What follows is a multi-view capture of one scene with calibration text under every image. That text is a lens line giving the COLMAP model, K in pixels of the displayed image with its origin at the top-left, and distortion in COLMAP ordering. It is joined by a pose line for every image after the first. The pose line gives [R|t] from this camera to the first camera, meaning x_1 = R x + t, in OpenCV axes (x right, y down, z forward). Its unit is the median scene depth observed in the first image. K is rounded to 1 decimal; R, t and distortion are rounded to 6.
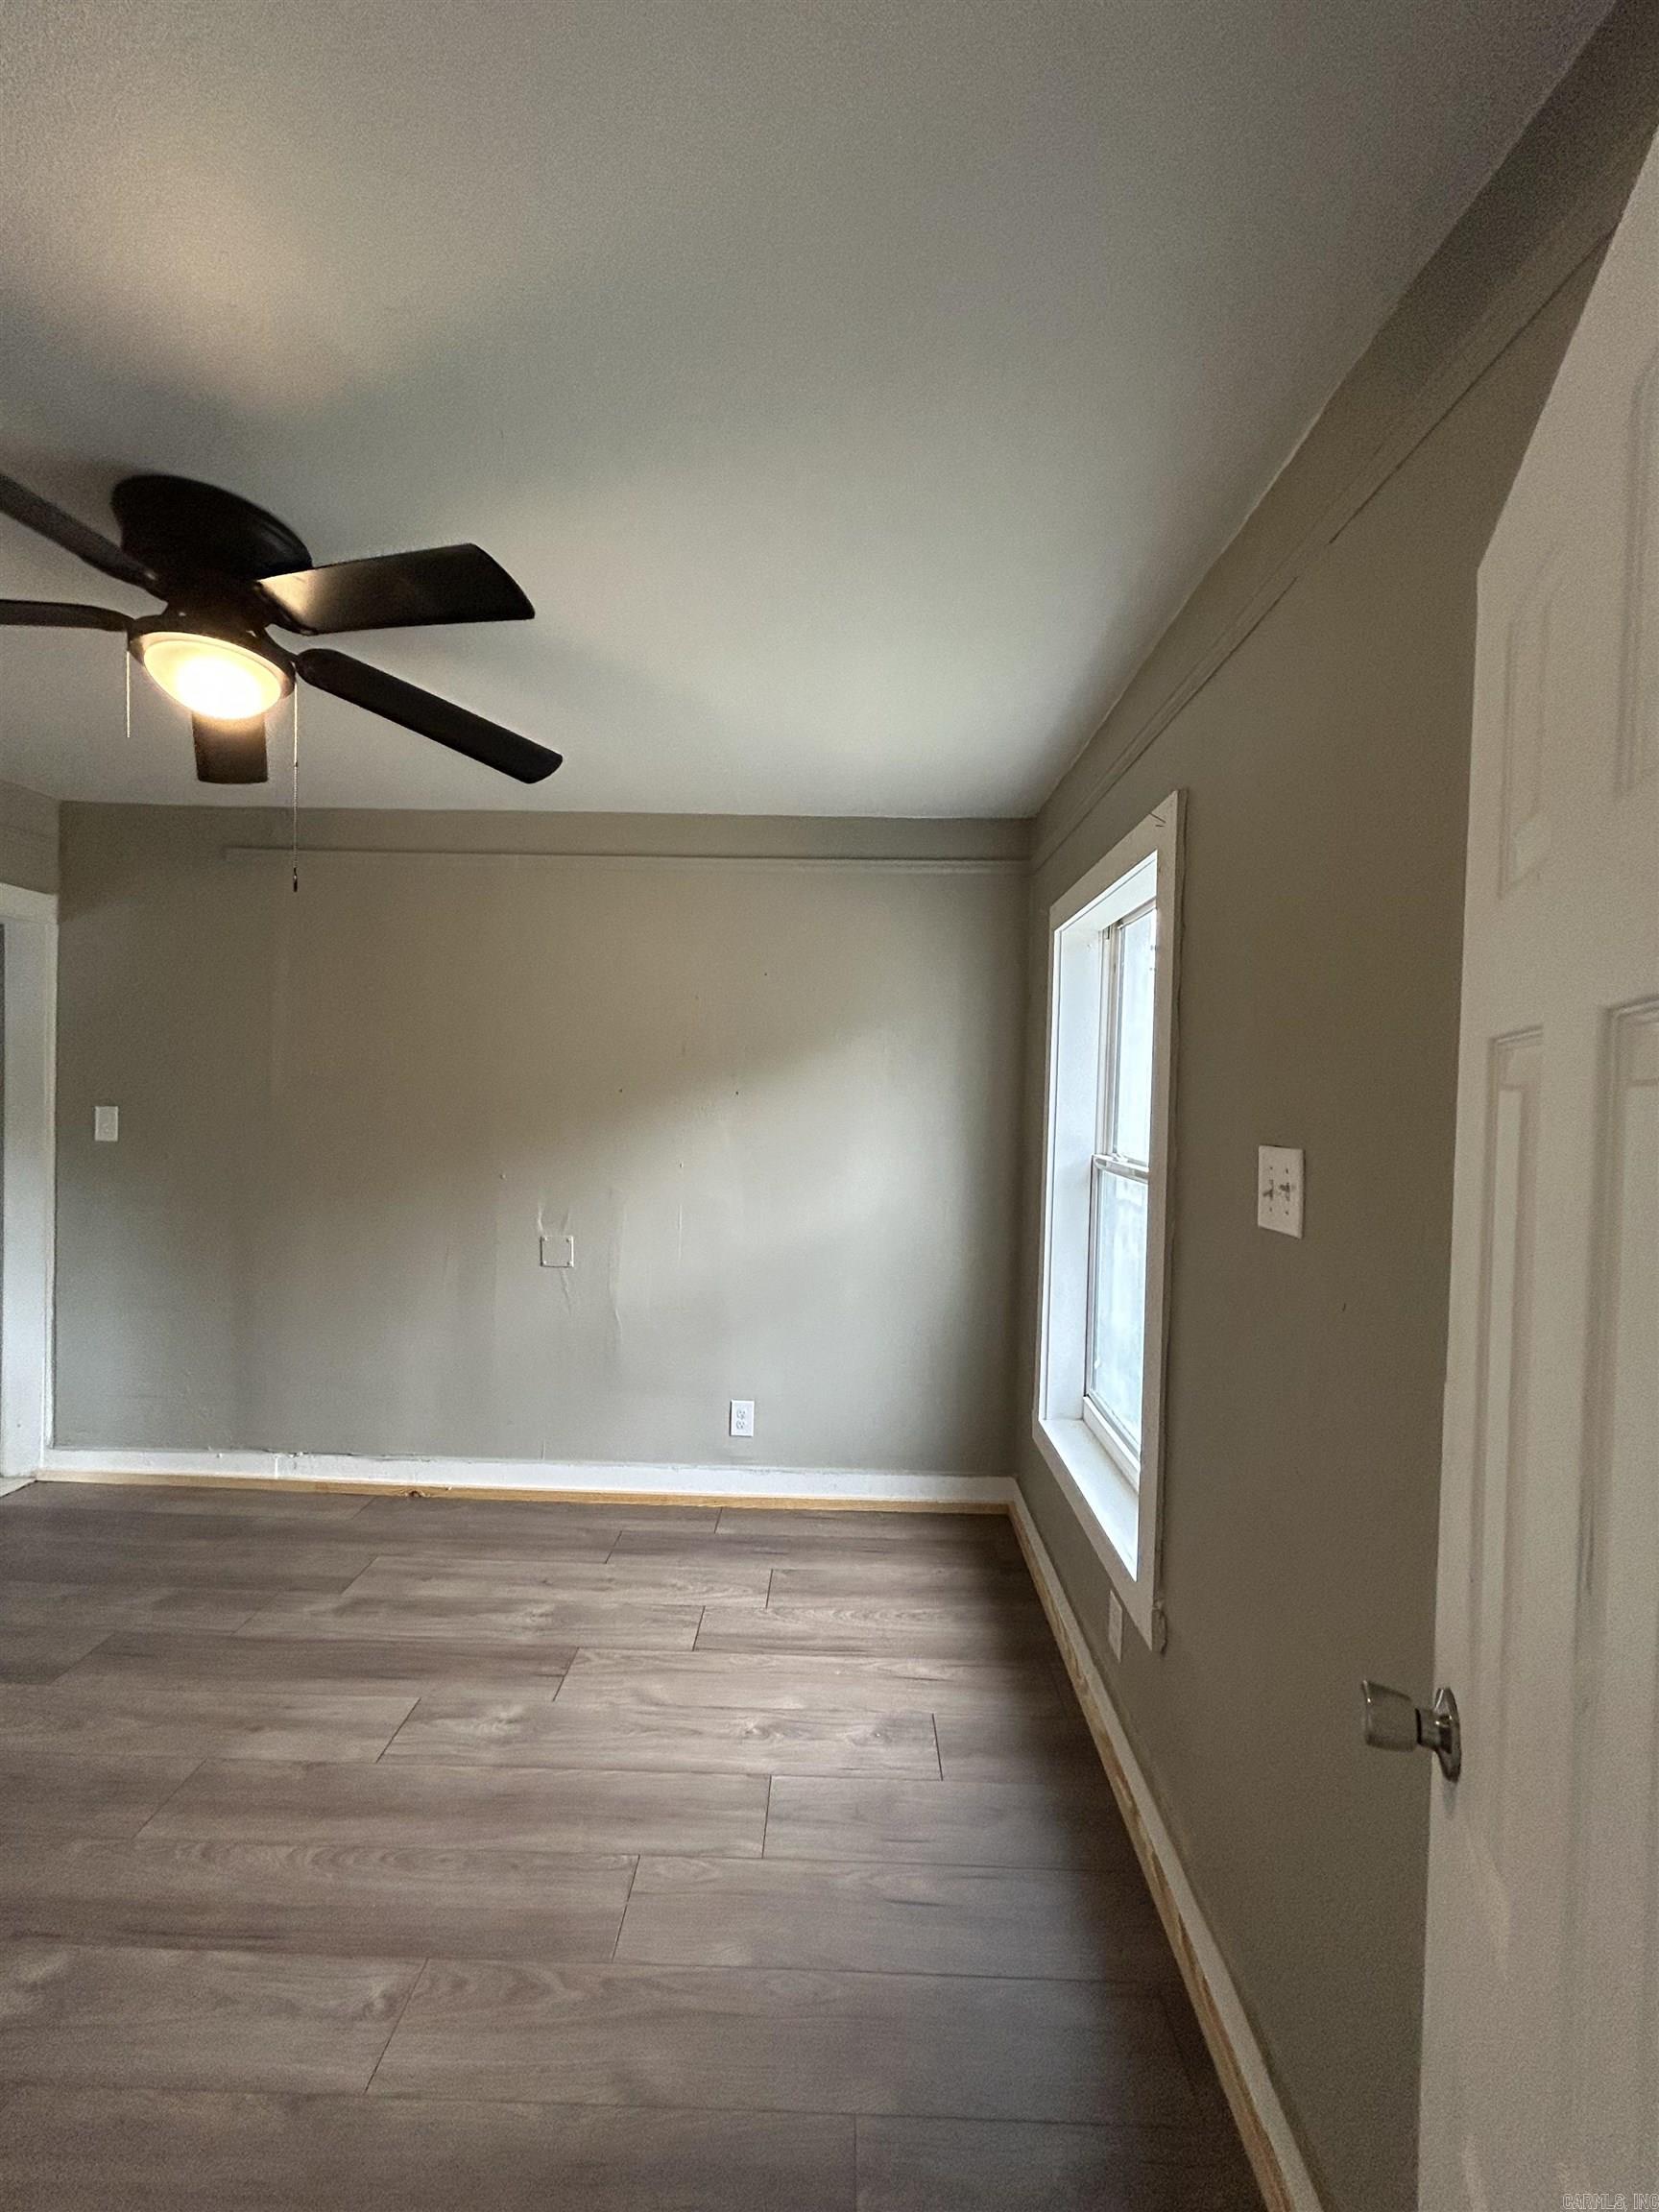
lens RADIAL K [[889.2, 0, 823.7], [0, 889.2, 1106.7], [0, 0, 1]] dist [0.001566, -0.000165]
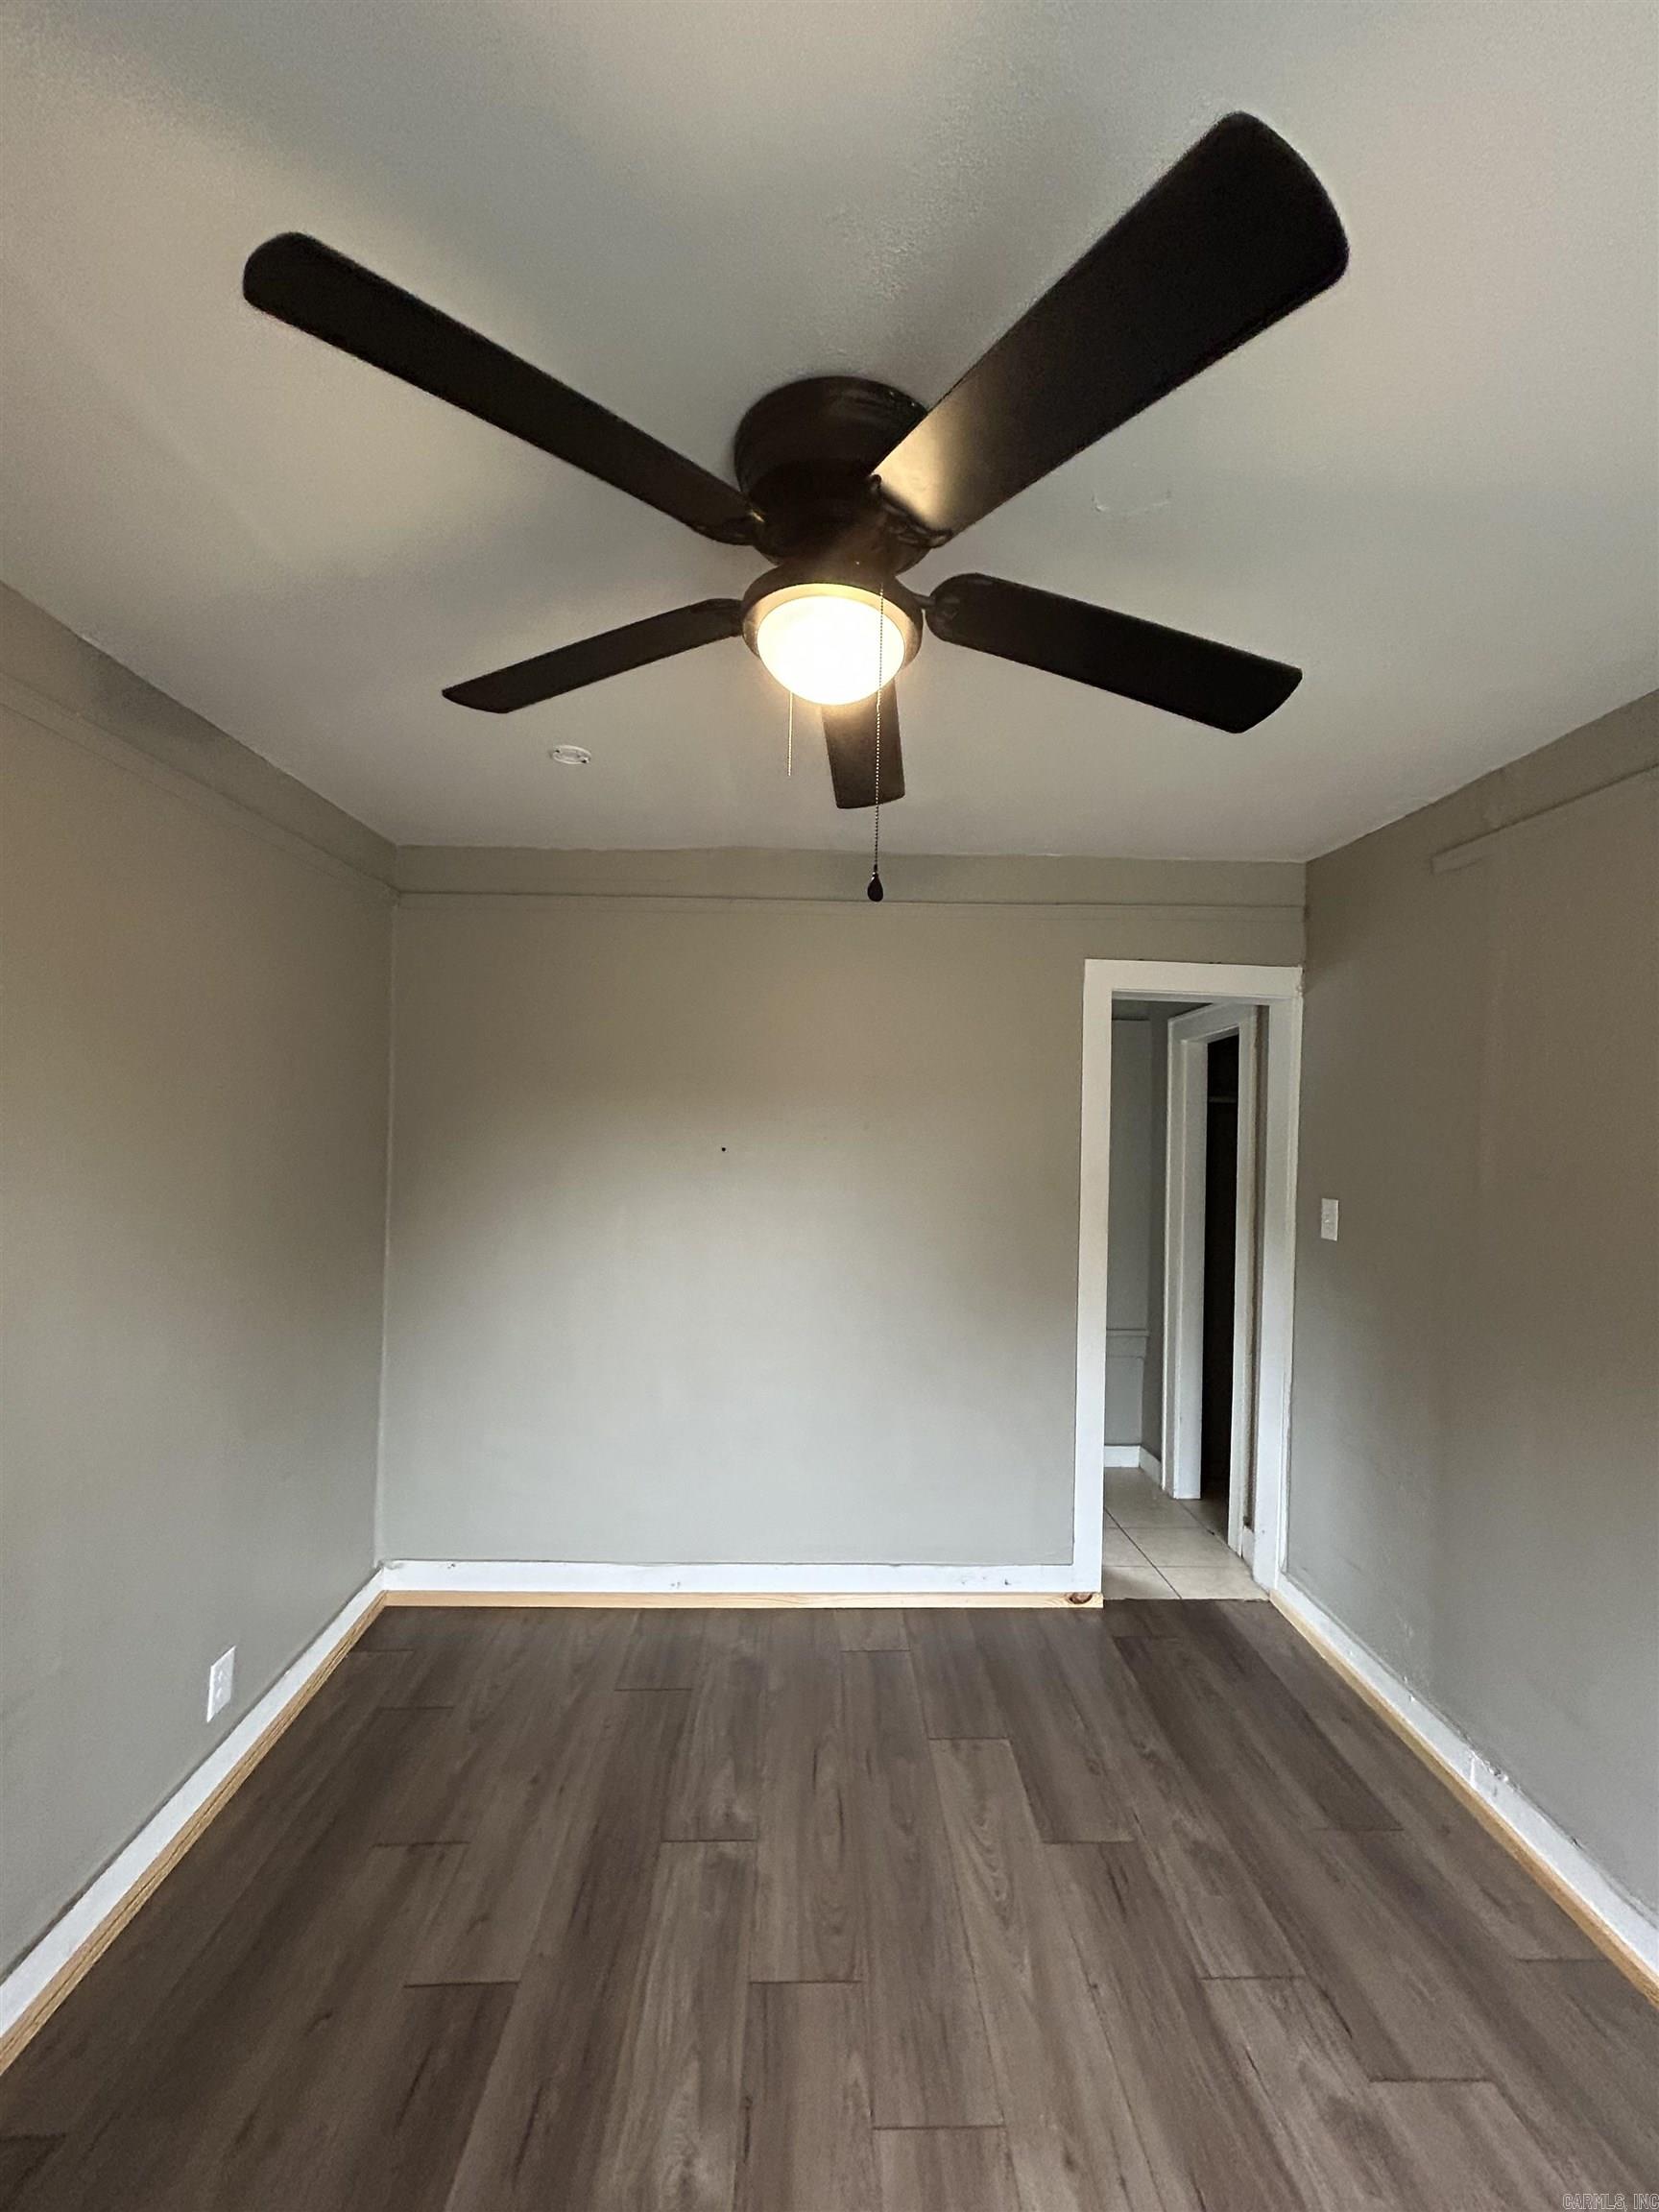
lens RADIAL K [[889.2, 0, 823.7], [0, 889.2, 1106.7], [0, 0, 1]] dist [0.001566, -0.000165]
pose [[0.051991, -0.037099, -0.997958, 0.035329], [-0.045013, 0.998207, -0.039453, -0.041853], [0.997633, 0.046972, 0.050228, 0.588210]]
